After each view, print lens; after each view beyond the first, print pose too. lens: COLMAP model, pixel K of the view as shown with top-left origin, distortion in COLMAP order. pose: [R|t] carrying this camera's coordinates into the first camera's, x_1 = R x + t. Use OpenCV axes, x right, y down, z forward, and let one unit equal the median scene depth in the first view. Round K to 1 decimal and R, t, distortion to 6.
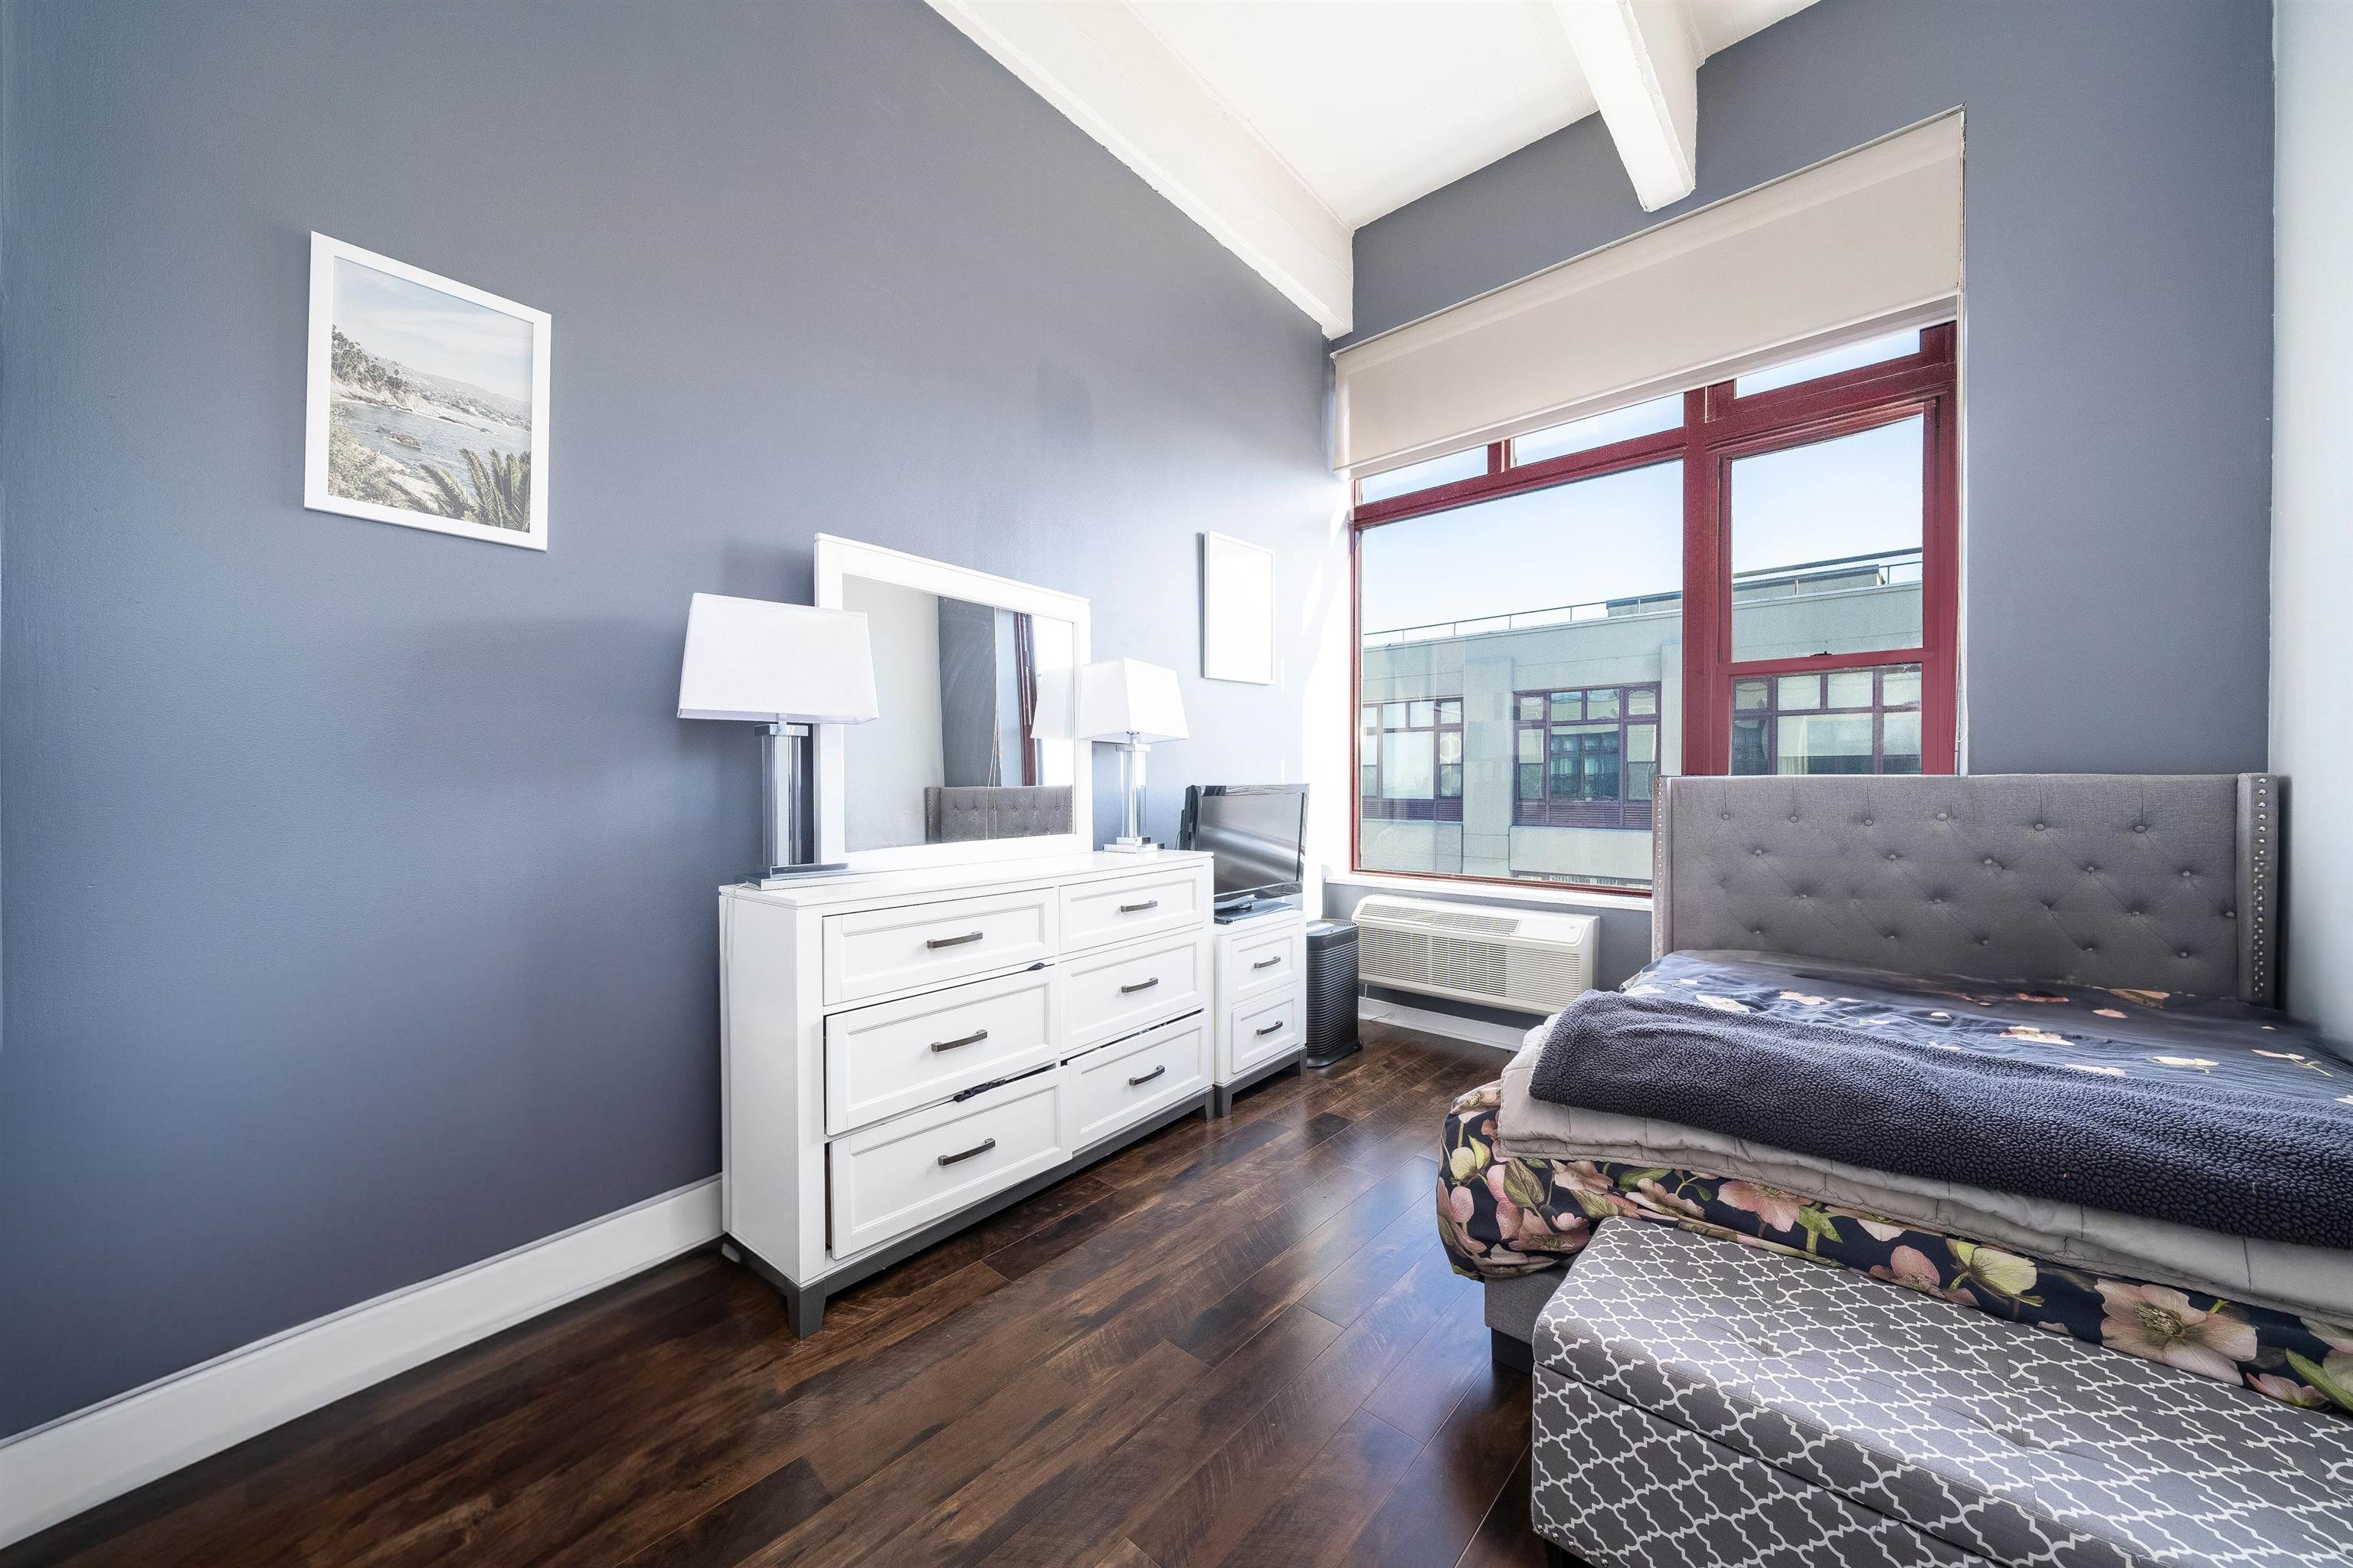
lens RADIAL K [[810.4, 0, 1167.0], [0, 810.4, 785.9], [0, 0, 1]] dist [-0.001740, -0.000030]
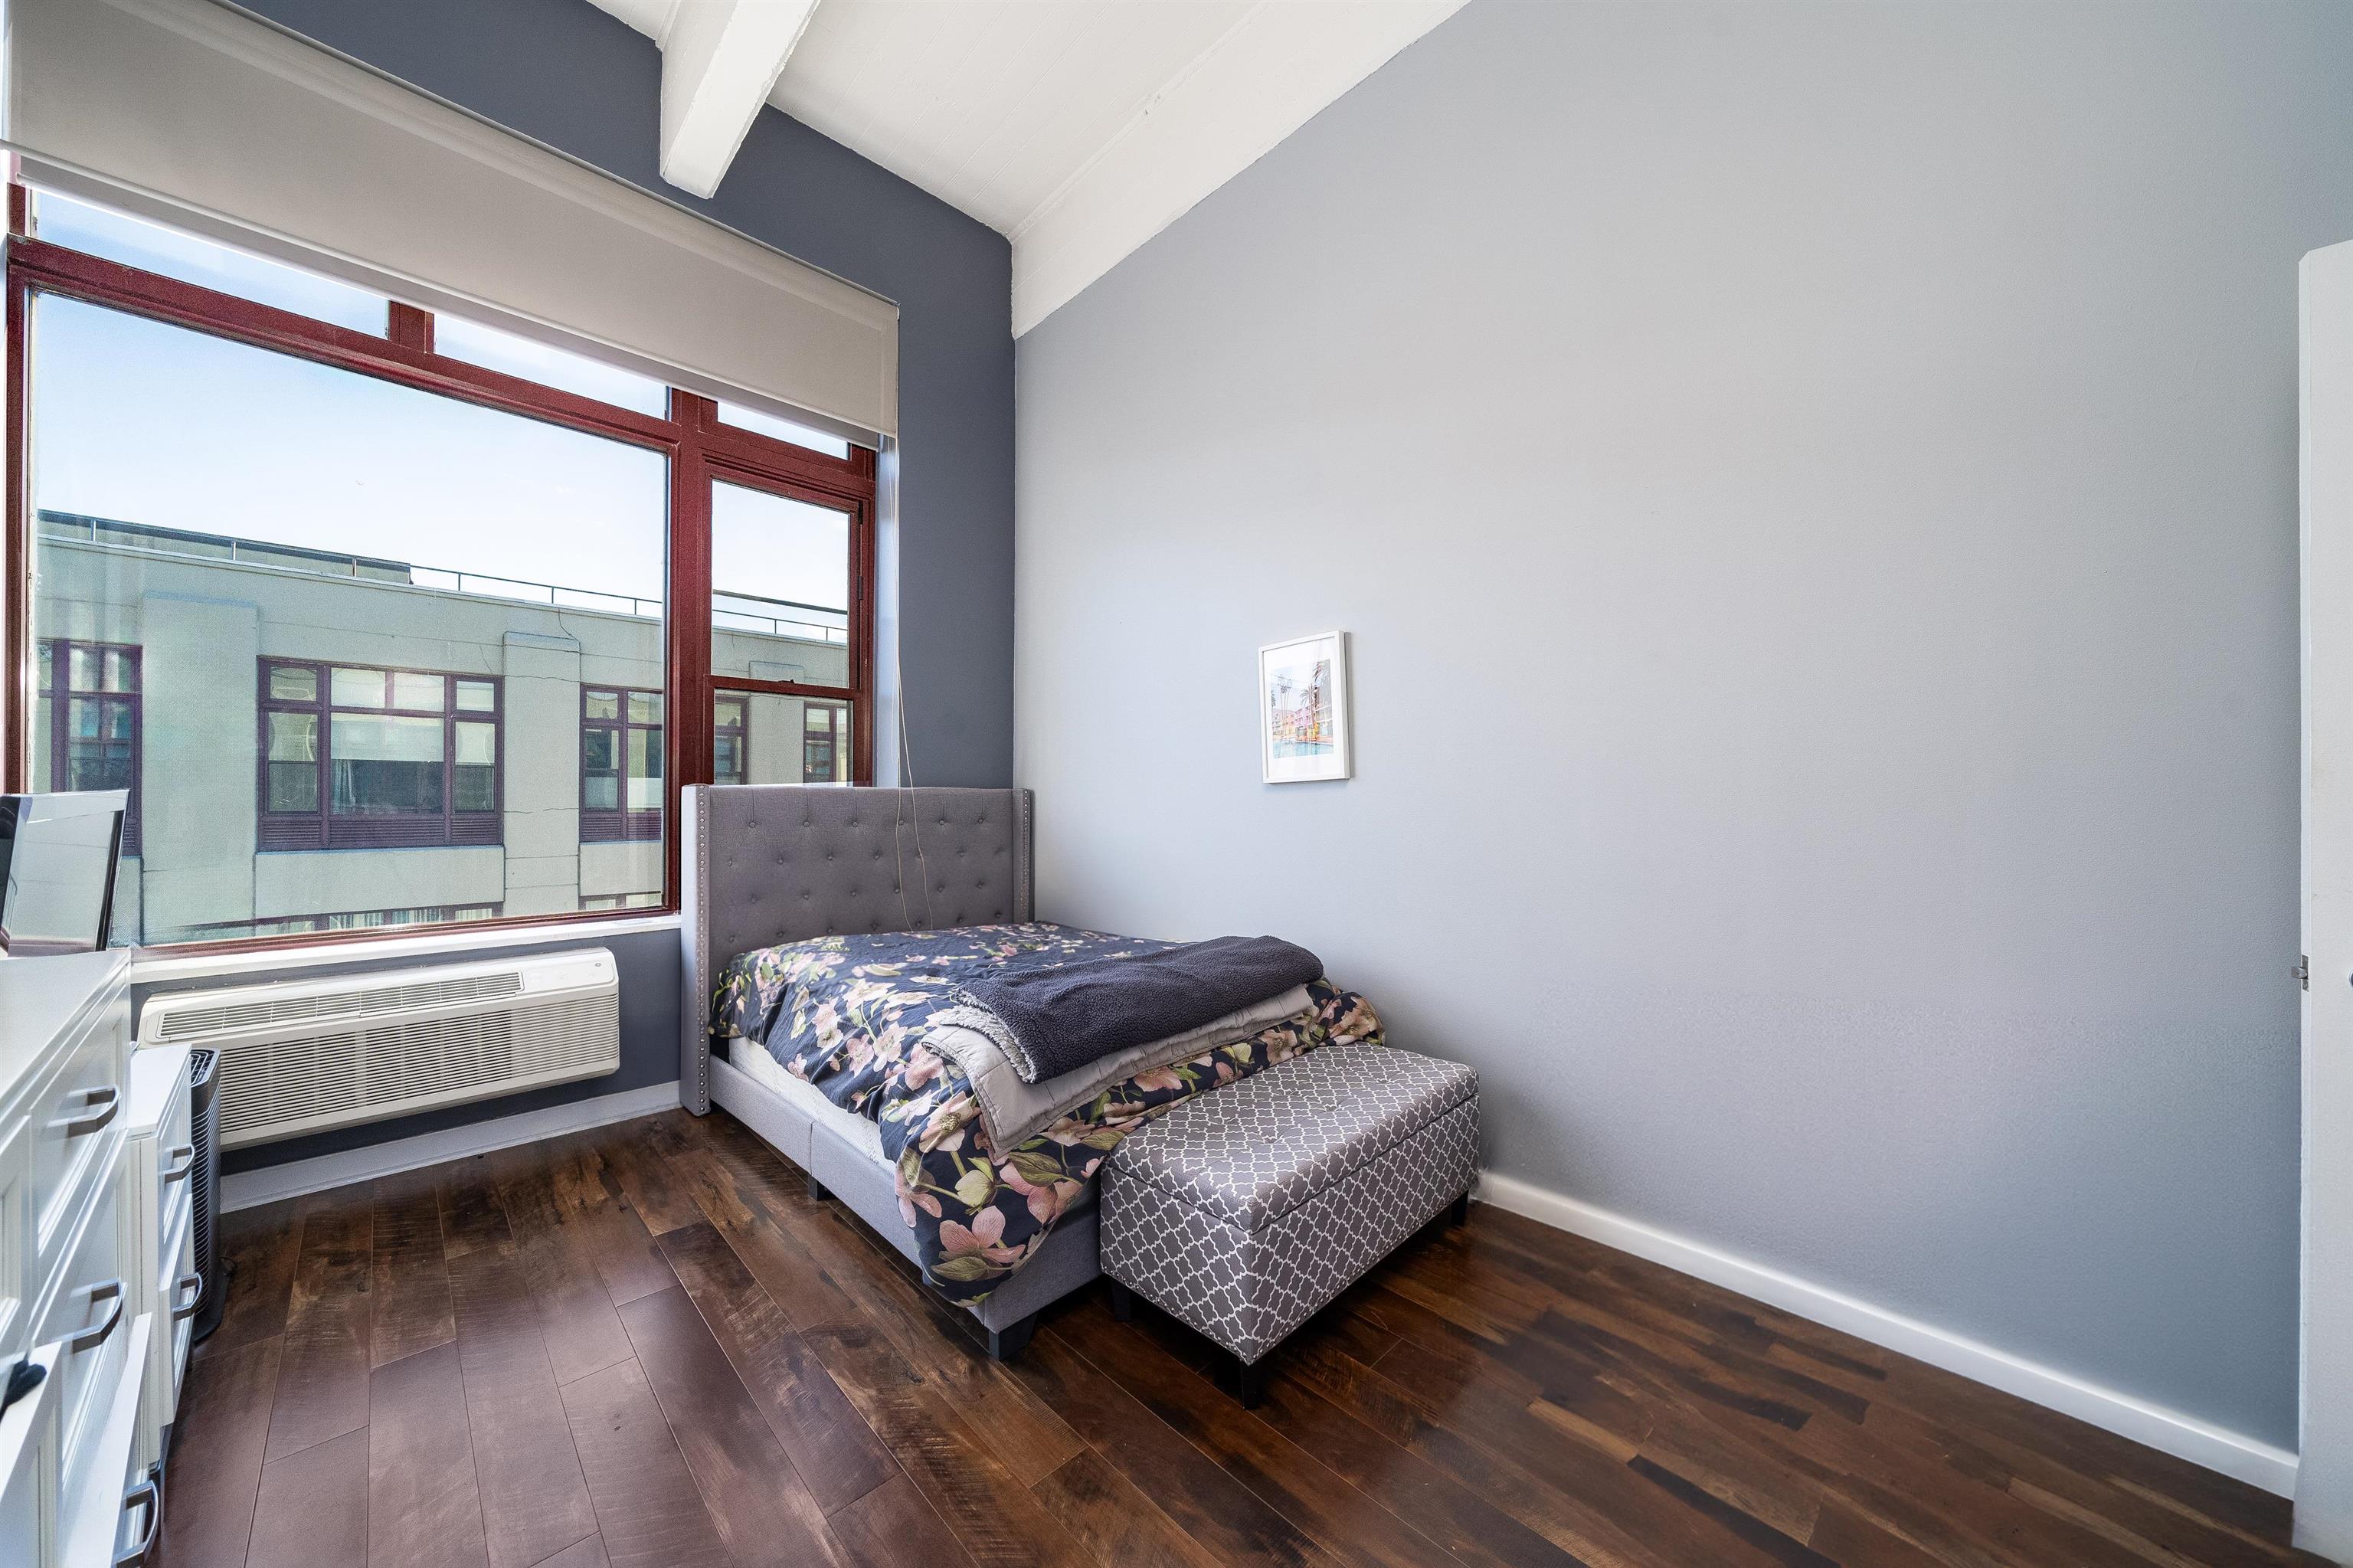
lens RADIAL K [[810.4, 0, 1170.2], [0, 810.4, 789.8], [0, 0, 1]] dist [-0.001740, -0.000030]
pose [[0.061774, 0.005214, 0.998077, -0.610865], [-0.001339, 0.999986, -0.005141, -0.003445], [-0.998089, -0.001018, 0.061780, 0.738729]]
